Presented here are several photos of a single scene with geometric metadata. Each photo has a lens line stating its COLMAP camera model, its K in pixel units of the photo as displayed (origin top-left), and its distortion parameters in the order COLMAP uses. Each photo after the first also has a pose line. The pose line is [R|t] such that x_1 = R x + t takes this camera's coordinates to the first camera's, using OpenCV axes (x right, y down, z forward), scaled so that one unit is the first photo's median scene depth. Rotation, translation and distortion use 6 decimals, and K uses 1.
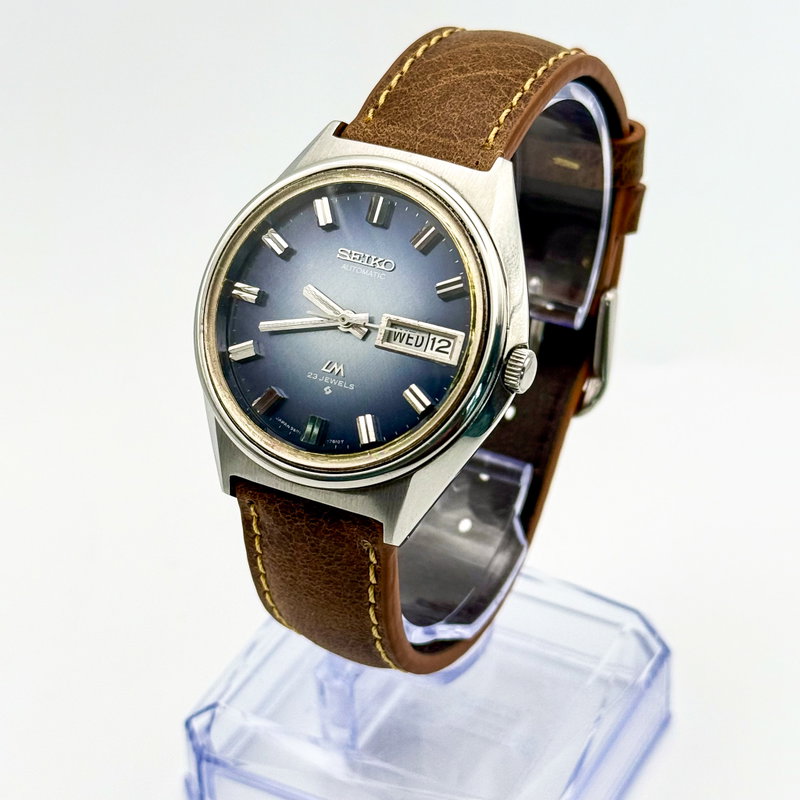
lens RADIAL K [[2081.4, 0, 402.6], [0, 2081.4, 401.2], [0, 0, 1]] dist [0.154571, 0.000000]
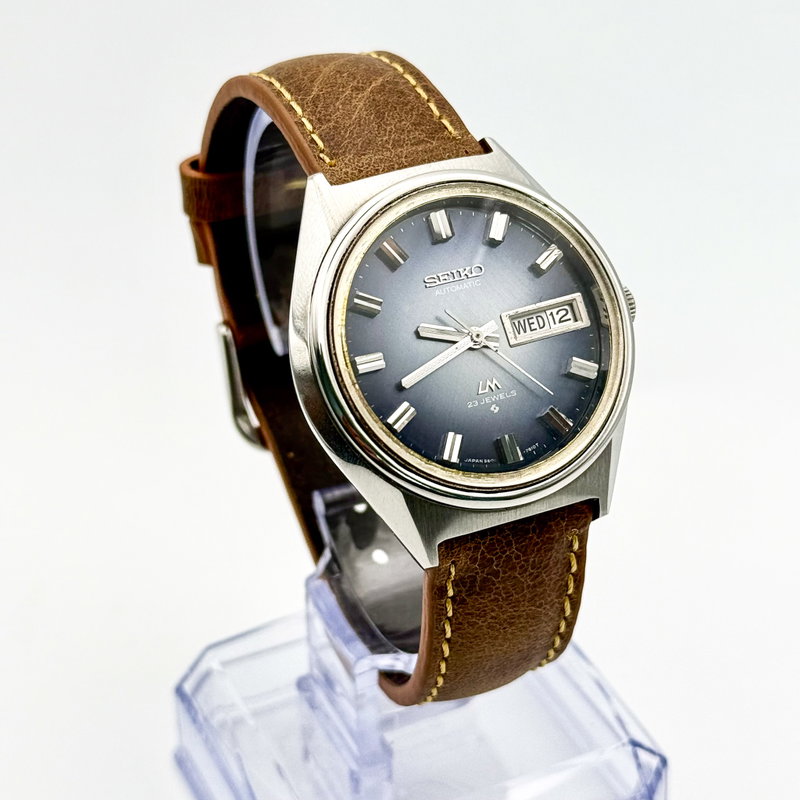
lens RADIAL K [[2081.4, 0, 396.5], [0, 2081.4, 406.1], [0, 0, 1]] dist [0.154571, 0.000000]
pose [[0.604149, -0.413866, 0.680969, -0.694582], [0.452263, 0.881669, 0.134600, -0.151204], [-0.656096, 0.226659, 0.719836, 0.313885]]
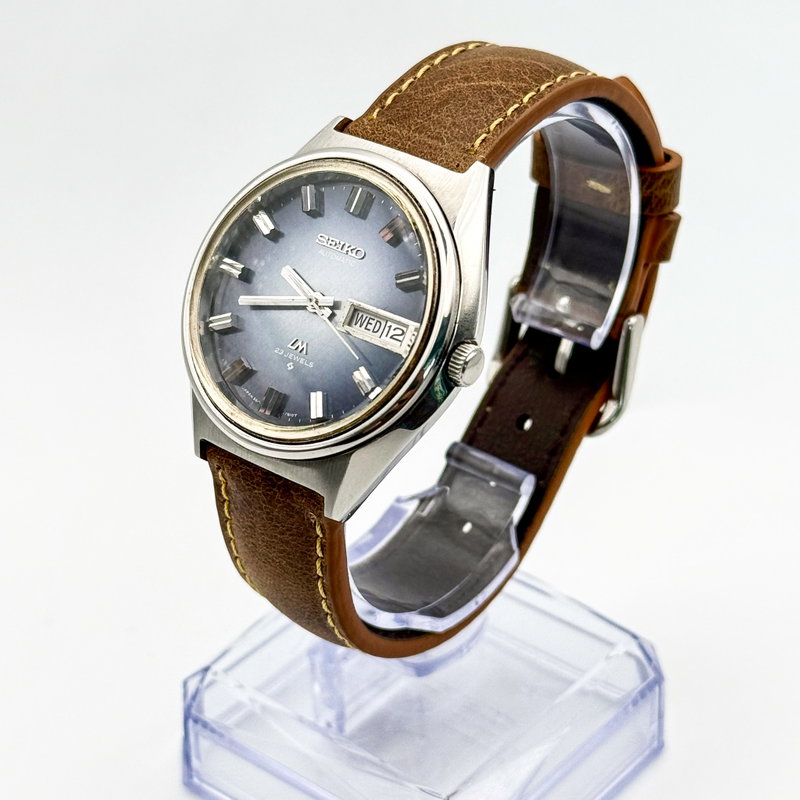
lens RADIAL K [[2081.4, 0, 400.7], [0, 2081.4, 404.5], [0, 0, 1]] dist [0.154571, 0.000000]
pose [[0.979621, 0.107538, -0.169640, 0.190225], [-0.113121, 0.993302, -0.023568, 0.031068], [0.165969, 0.042278, 0.985224, -0.024778]]
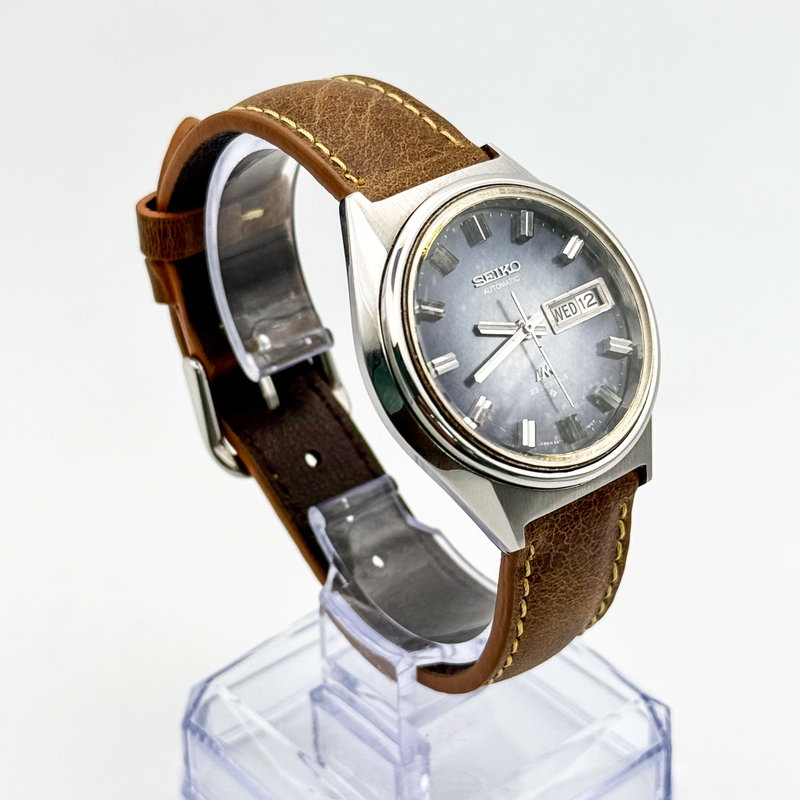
lens RADIAL K [[2081.4, 0, 403.9], [0, 2081.4, 396.8], [0, 0, 1]] dist [0.154571, 0.000000]
pose [[0.368462, -0.462879, 0.806212, -0.858522], [0.524278, 0.819625, 0.230970, -0.269052], [-0.767703, 0.337576, 0.544678, 0.471849]]
